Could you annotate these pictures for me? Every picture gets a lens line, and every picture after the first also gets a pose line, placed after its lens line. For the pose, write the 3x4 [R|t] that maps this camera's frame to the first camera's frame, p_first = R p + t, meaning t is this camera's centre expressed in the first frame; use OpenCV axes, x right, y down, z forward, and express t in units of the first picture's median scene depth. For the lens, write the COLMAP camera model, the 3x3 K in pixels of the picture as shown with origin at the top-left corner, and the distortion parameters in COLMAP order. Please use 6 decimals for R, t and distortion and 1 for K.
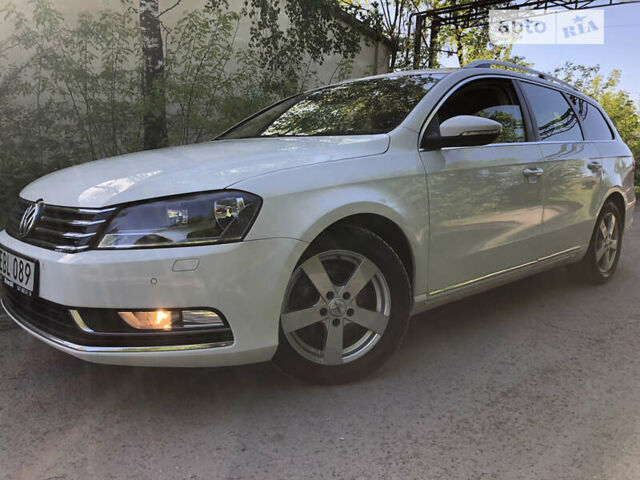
lens RADIAL K [[697.7, 0, 319.4], [0, 697.7, 235.1], [0, 0, 1]] dist [0.020710, 0.000000]
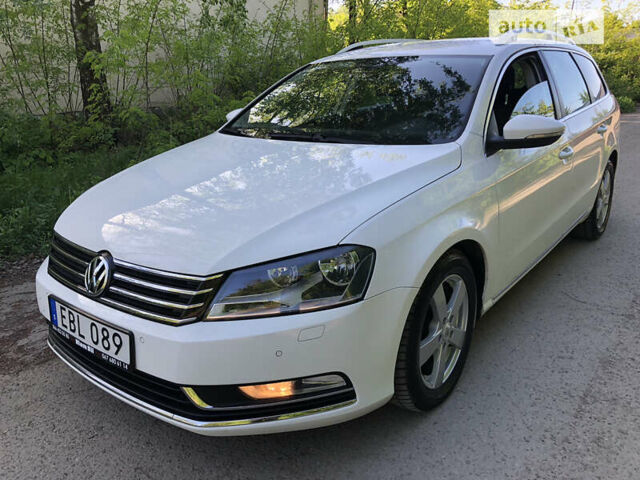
lens RADIAL K [[697.7, 0, 318.9], [0, 697.7, 242.3], [0, 0, 1]] dist [0.020710, 0.000000]
pose [[0.985700, -0.075209, 0.150796, -0.297784], [0.048482, 0.983611, 0.173661, -0.229463], [-0.161386, -0.163867, 0.973192, 0.097761]]
